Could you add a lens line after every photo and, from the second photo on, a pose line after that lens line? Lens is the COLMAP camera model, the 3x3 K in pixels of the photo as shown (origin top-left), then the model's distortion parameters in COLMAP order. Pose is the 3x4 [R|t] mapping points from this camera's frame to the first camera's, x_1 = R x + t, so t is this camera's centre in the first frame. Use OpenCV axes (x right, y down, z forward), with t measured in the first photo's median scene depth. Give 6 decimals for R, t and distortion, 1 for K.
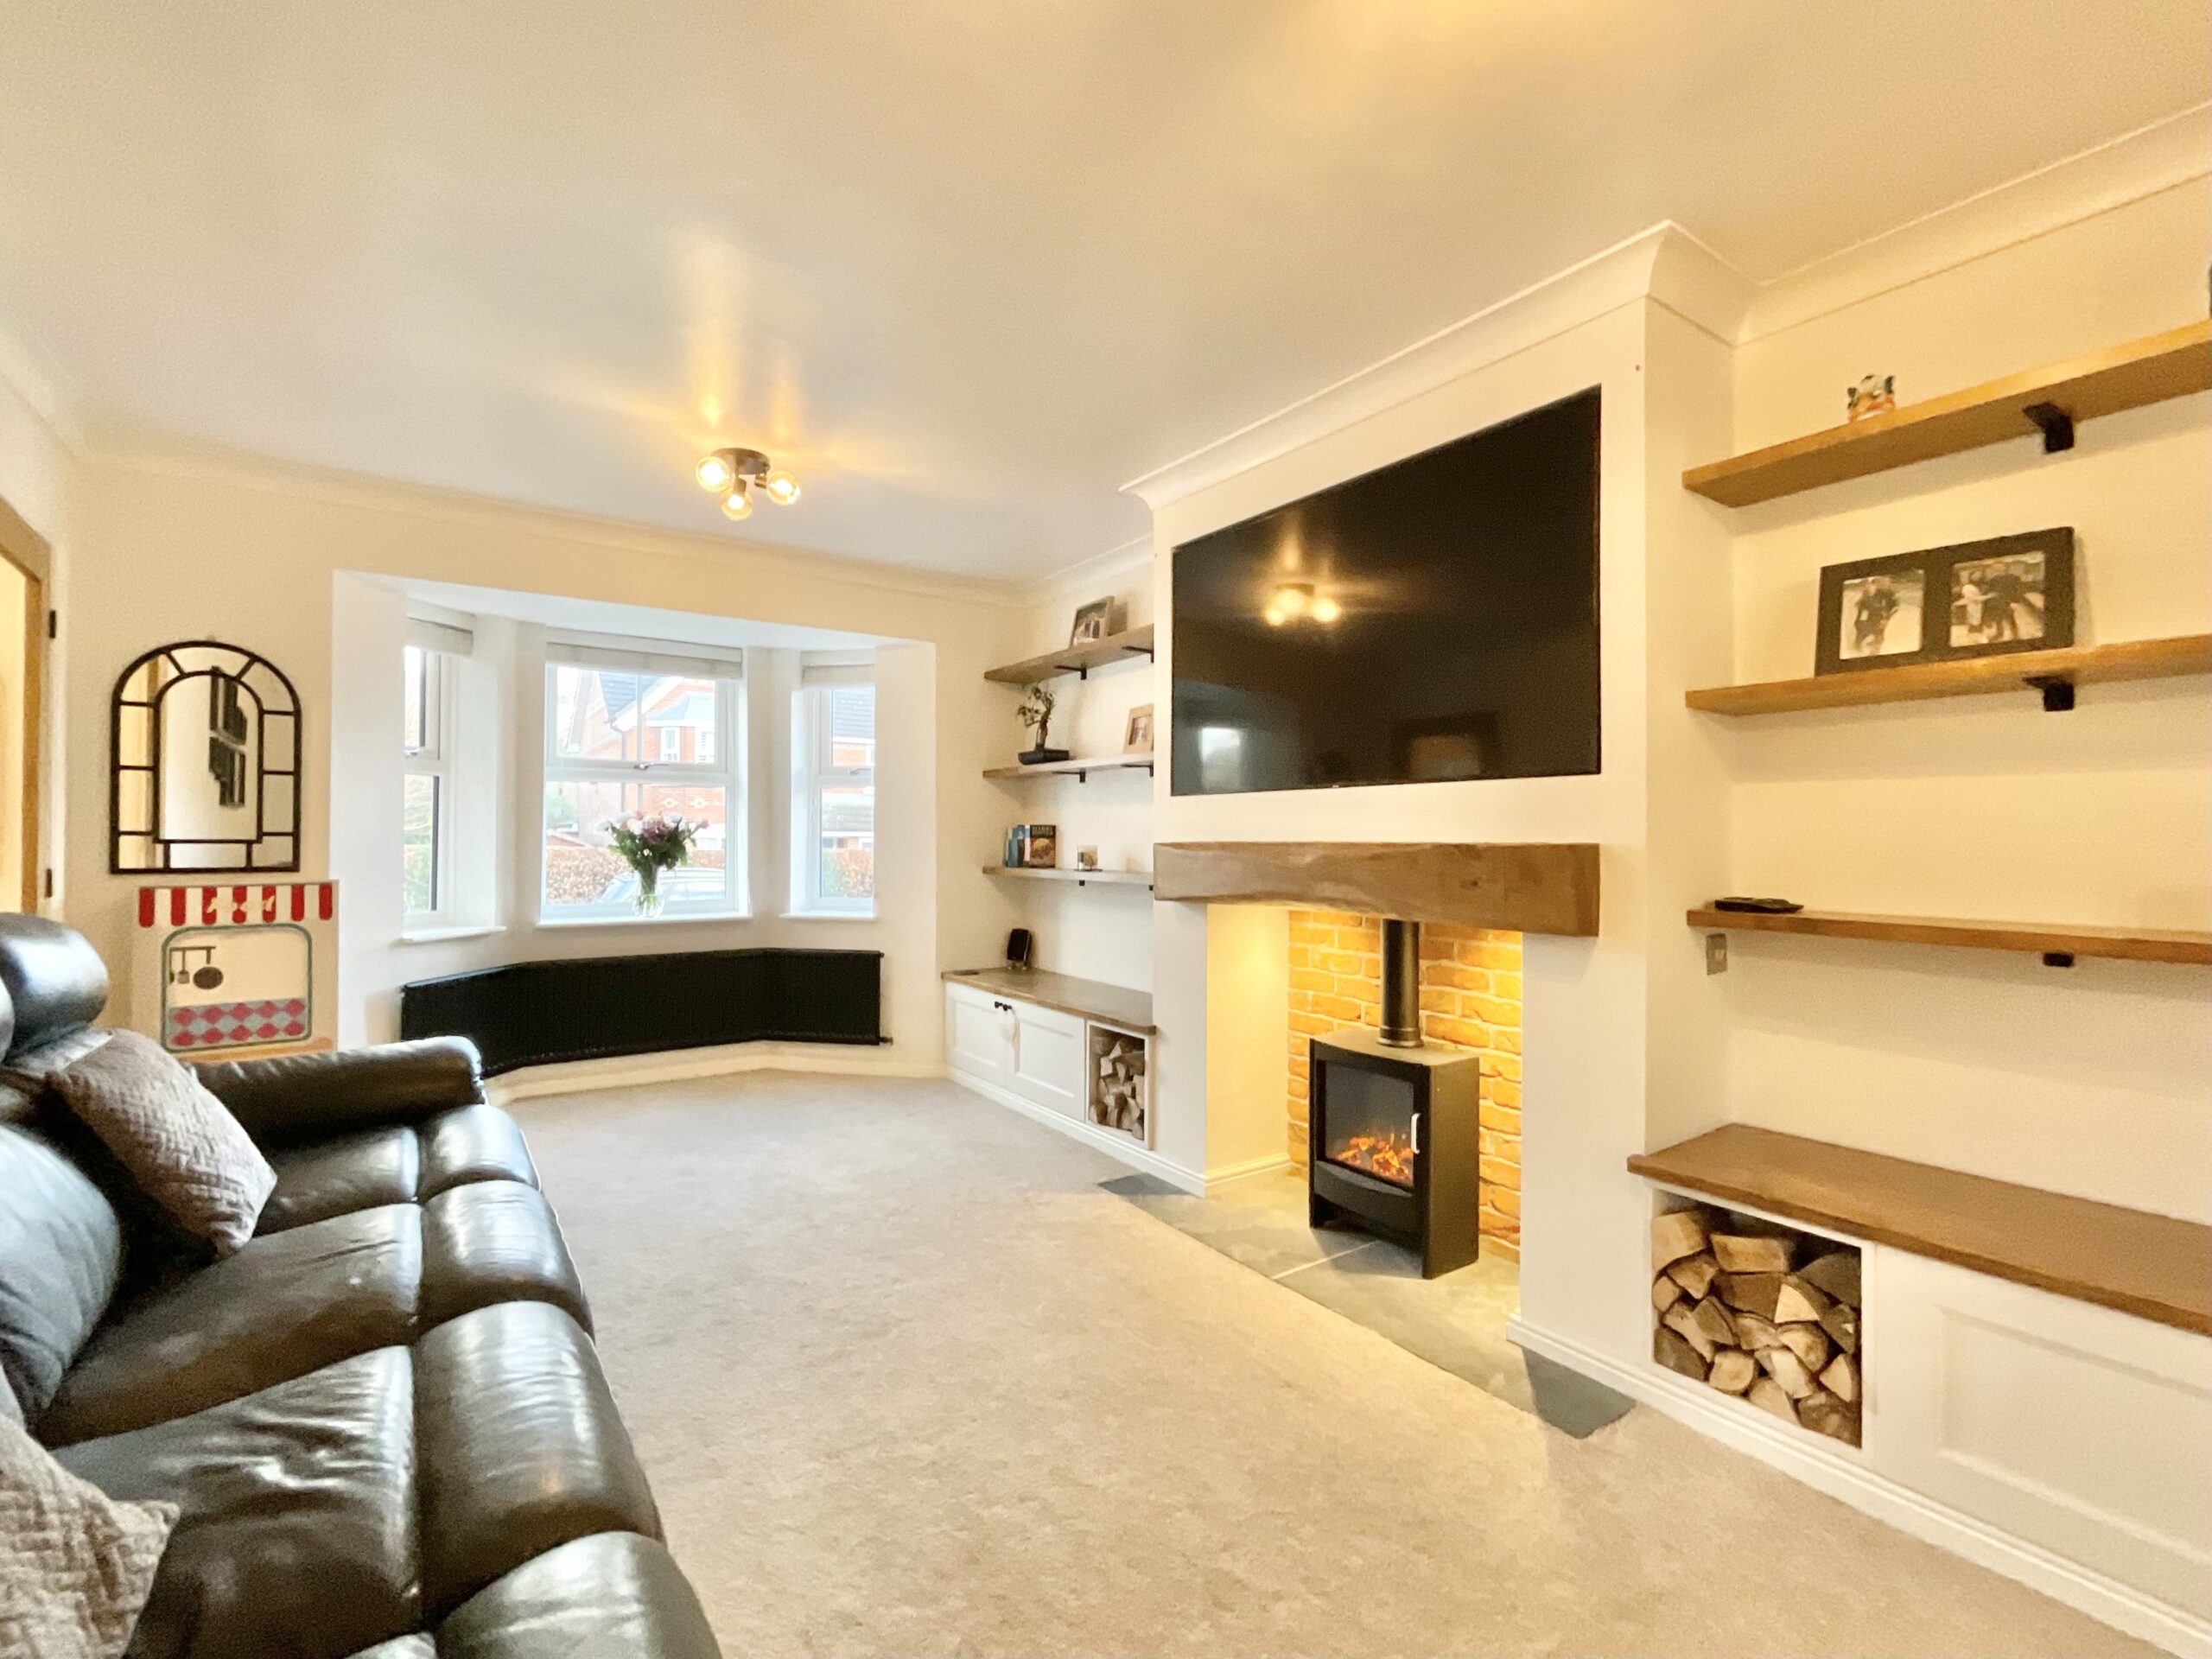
lens RADIAL K [[957.2, 0, 1108.5], [0, 957.2, 837.5], [0, 0, 1]] dist [-0.023317, -0.000168]
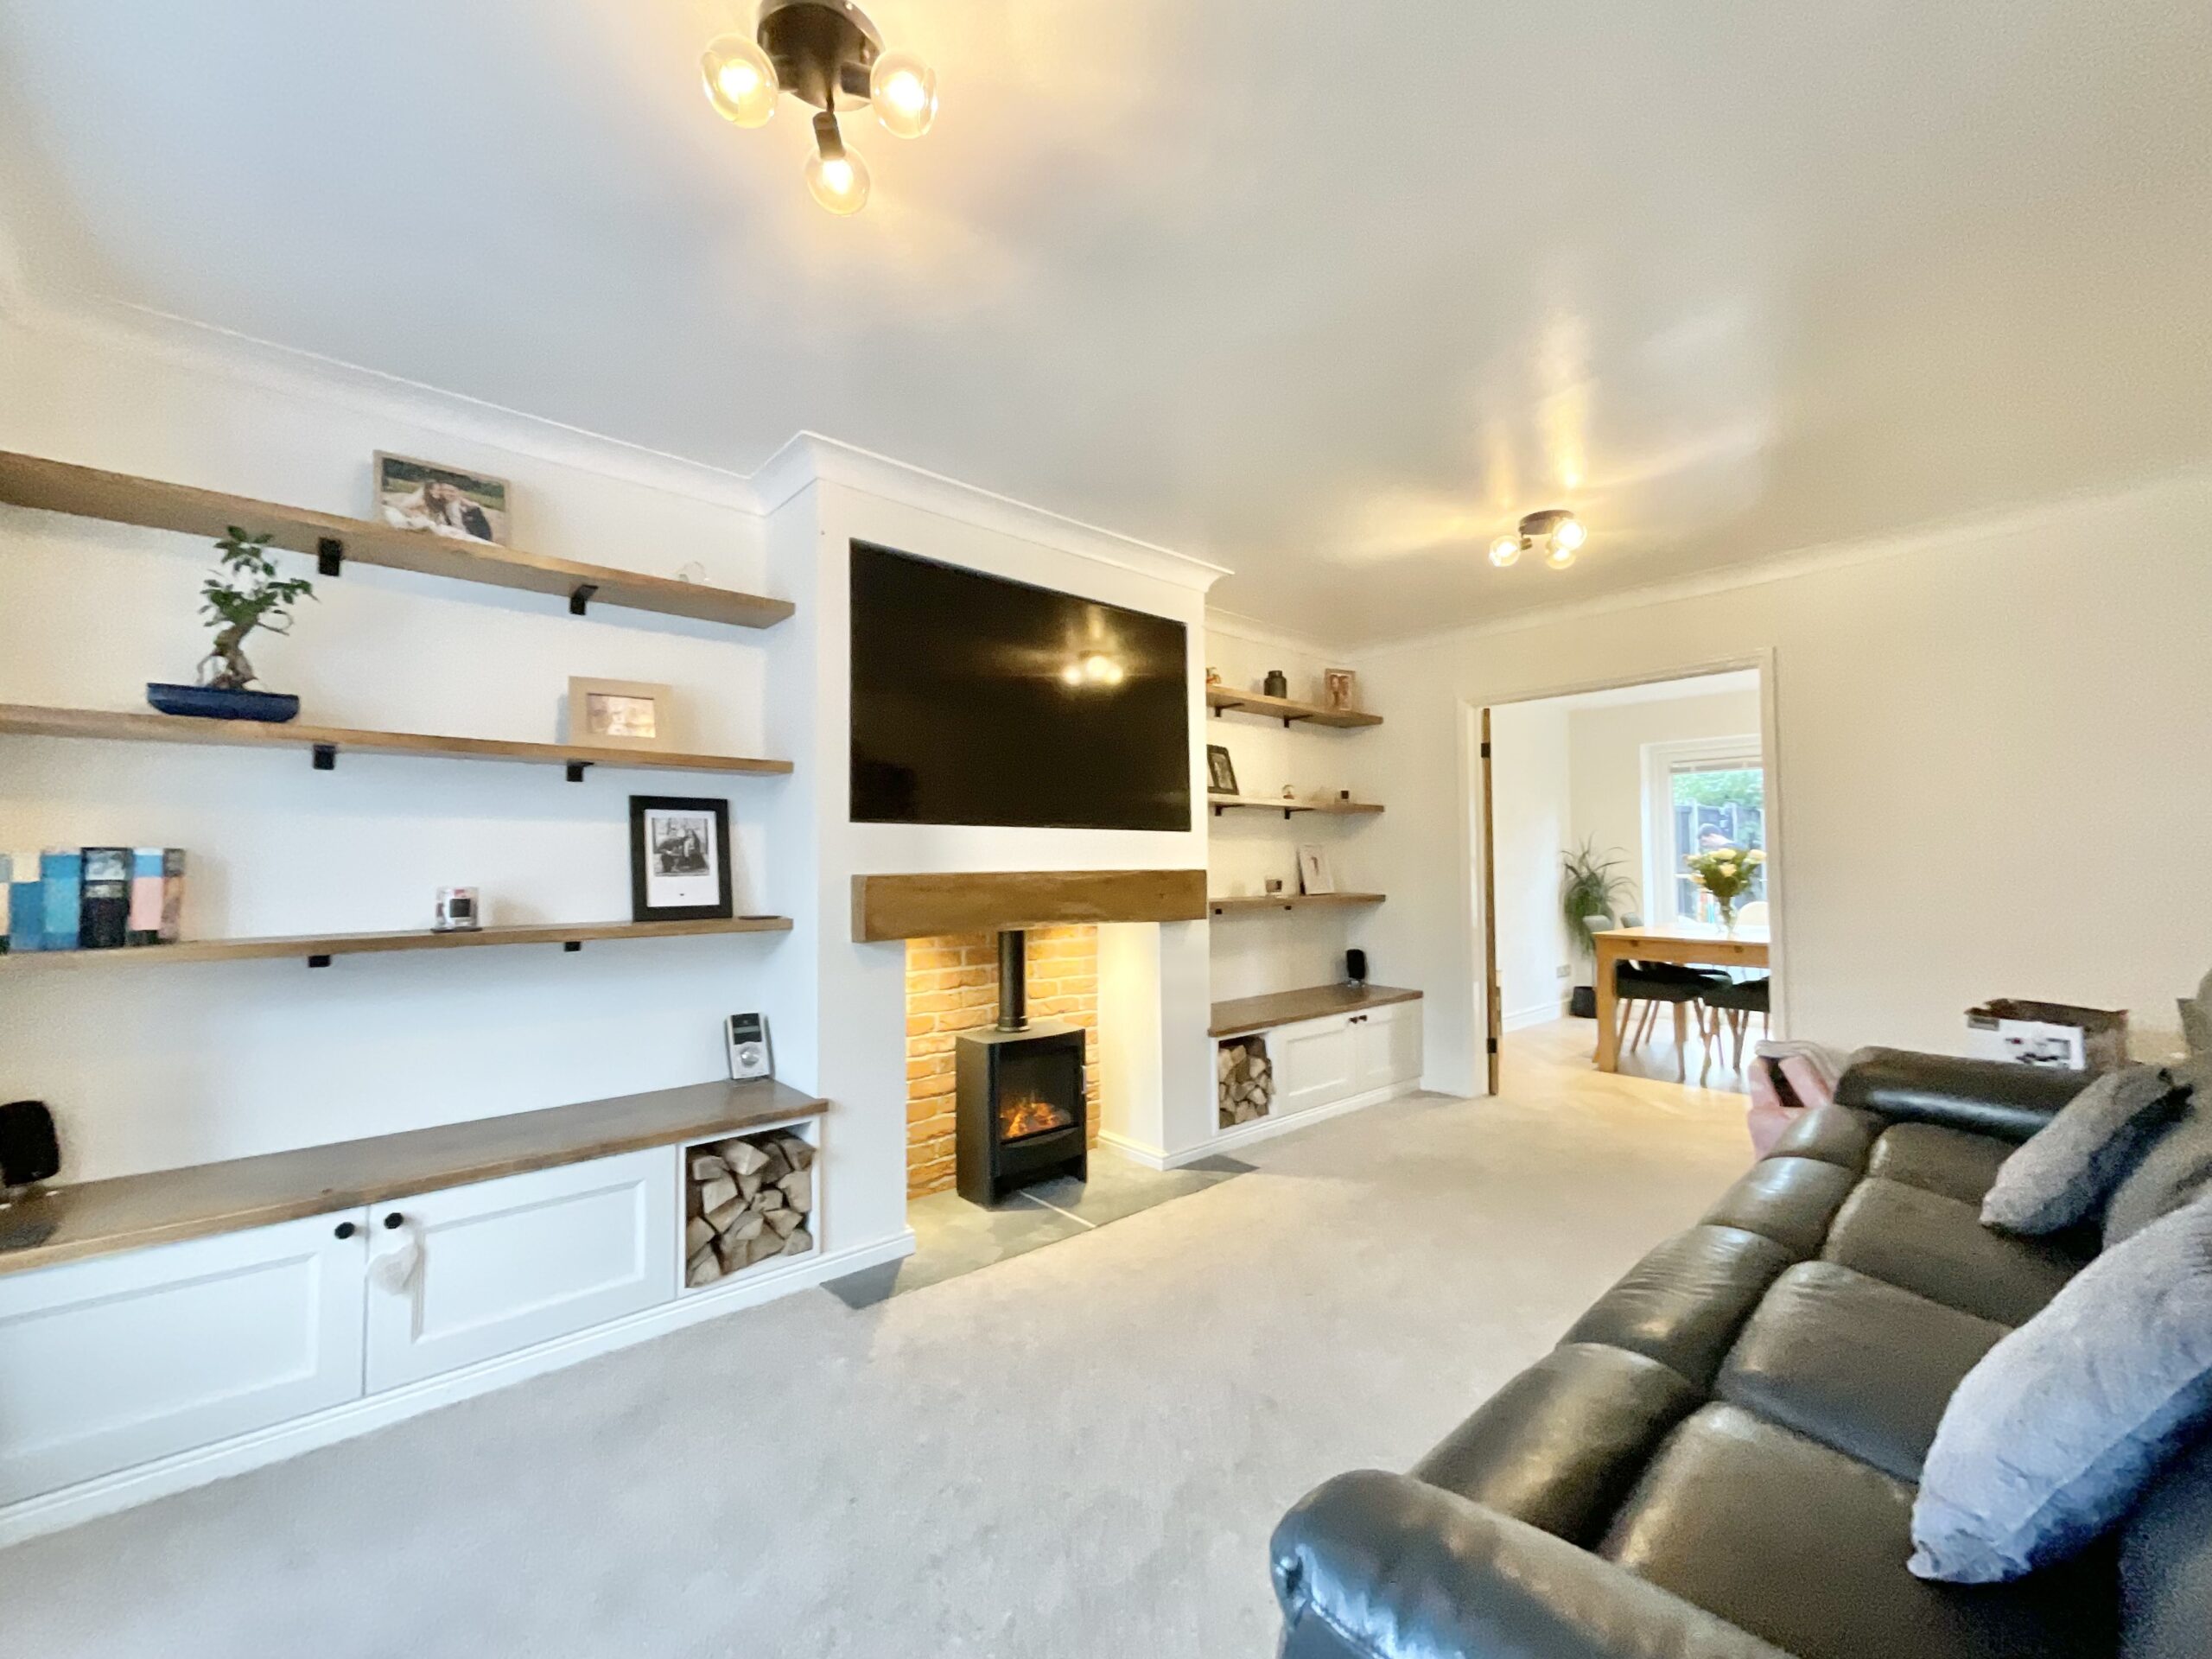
lens RADIAL K [[896.7, 0, 1109.2], [0, 896.7, 827.8], [0, 0, 1]] dist [-0.001862, -0.004556]
pose [[-0.110510, 0.026465, 0.993523, -0.871792], [-0.002055, 0.999637, -0.026856, -0.019434], [-0.993873, -0.005010, -0.110415, 0.971881]]
